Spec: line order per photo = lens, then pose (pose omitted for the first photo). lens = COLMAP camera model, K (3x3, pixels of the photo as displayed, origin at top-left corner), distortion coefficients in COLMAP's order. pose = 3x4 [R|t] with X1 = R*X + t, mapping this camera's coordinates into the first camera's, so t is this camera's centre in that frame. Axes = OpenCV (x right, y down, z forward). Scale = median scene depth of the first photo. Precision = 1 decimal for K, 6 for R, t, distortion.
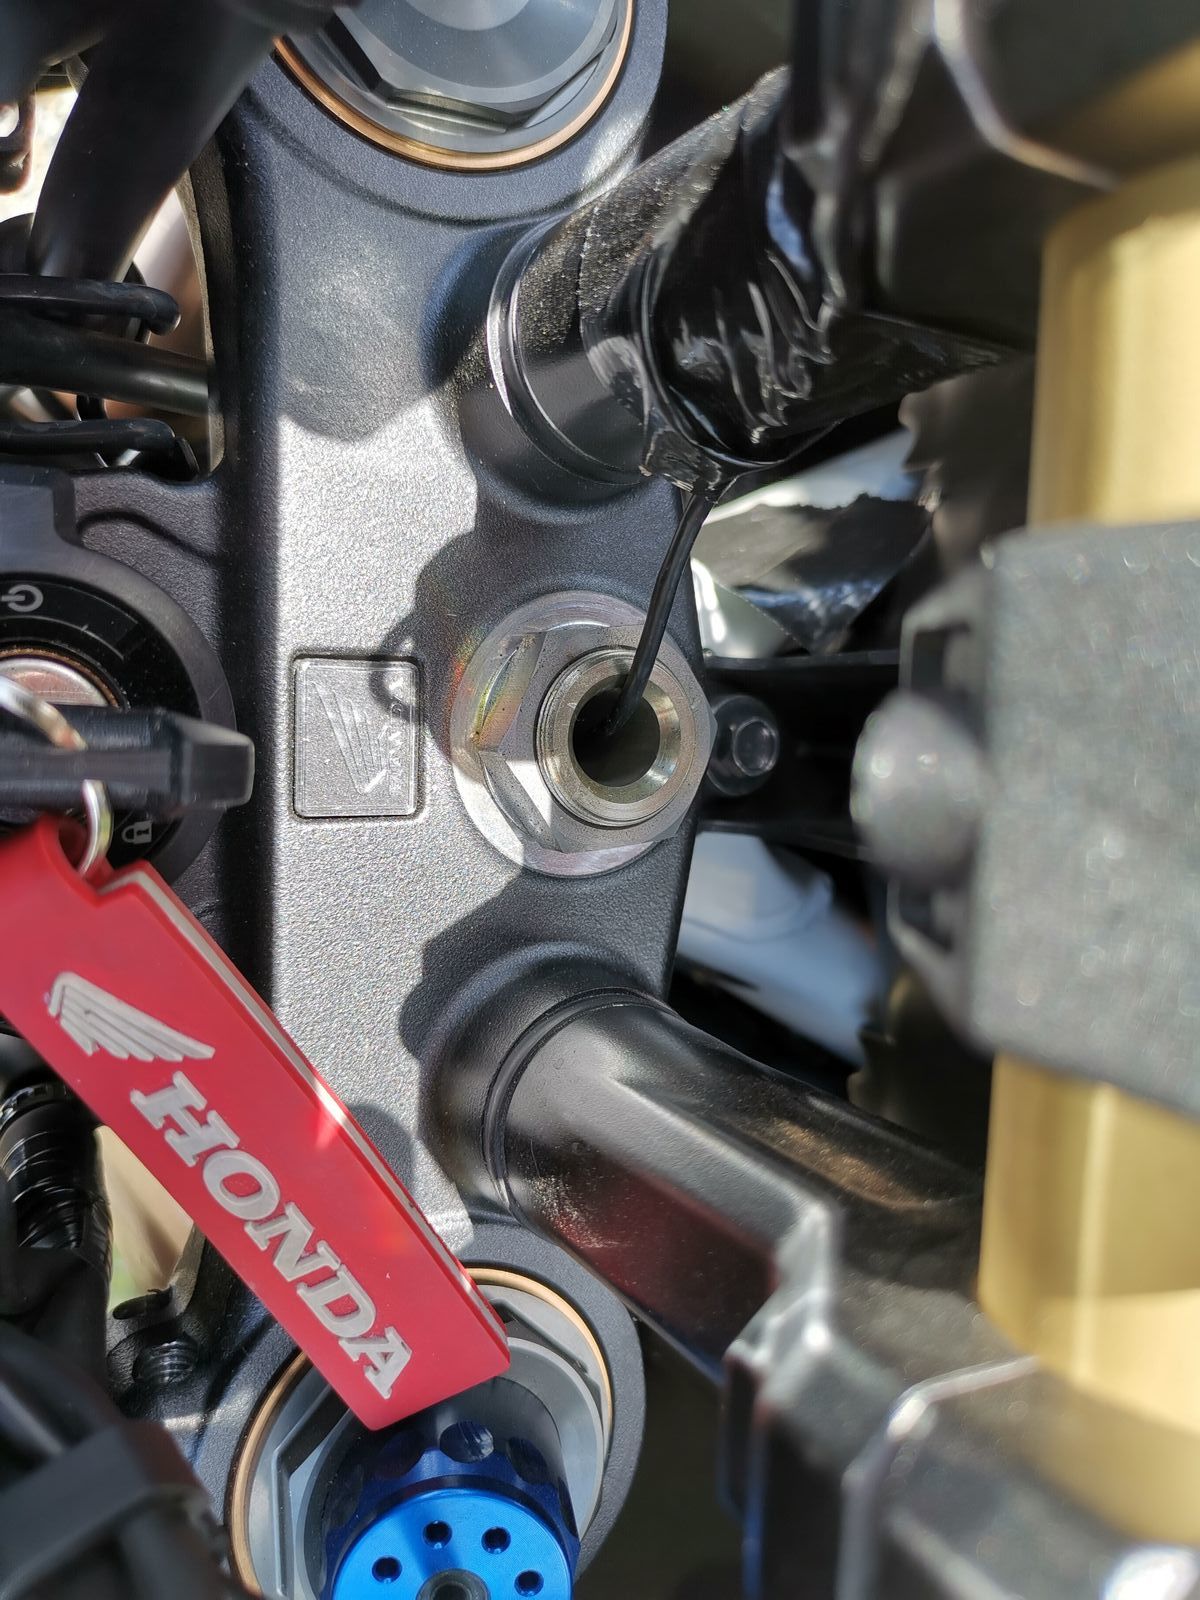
lens RADIAL K [[1276.4, 0, 591.2], [0, 1276.4, 809.1], [0, 0, 1]] dist [0.046508, -0.035351]
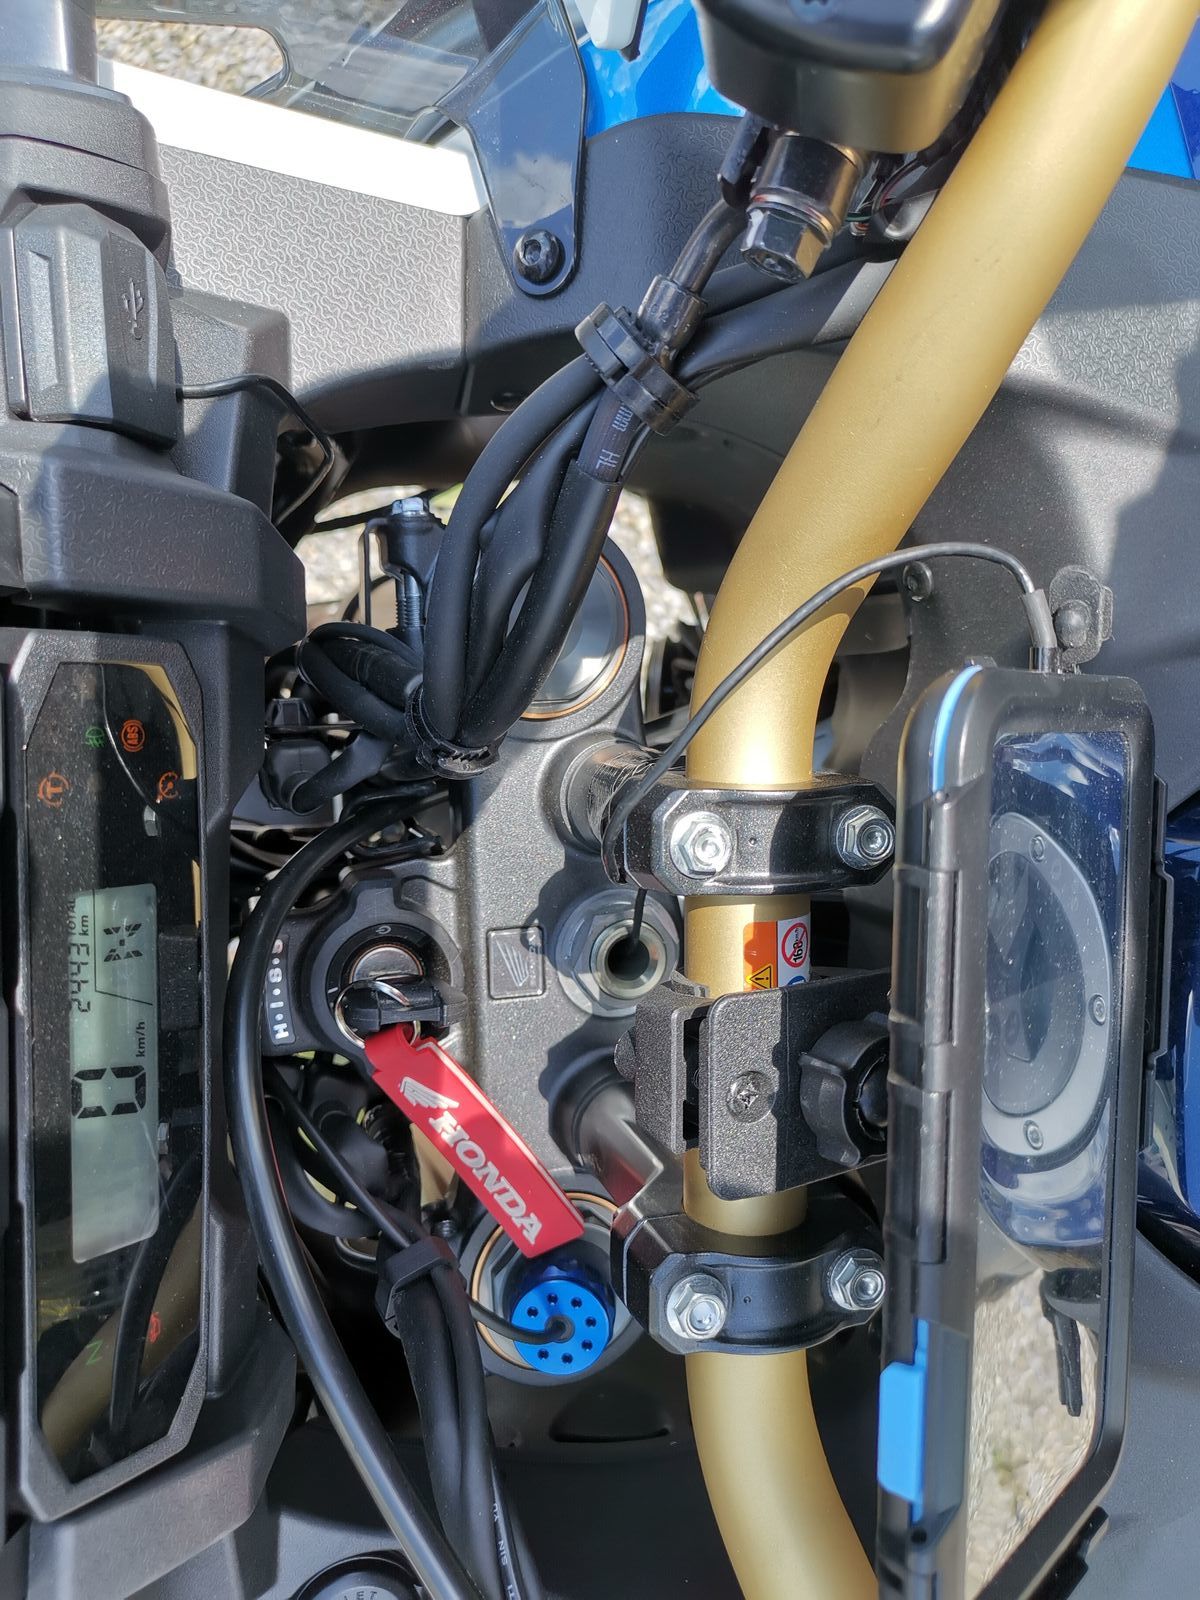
lens RADIAL K [[1276.4, 0, 609.9], [0, 1276.4, 796.9], [0, 0, 1]] dist [0.046508, -0.035351]
pose [[0.983669, -0.025561, -0.178161, 0.405969], [0.027211, 0.999606, 0.006819, -0.367490], [0.177916, -0.011556, 0.983978, -1.248938]]
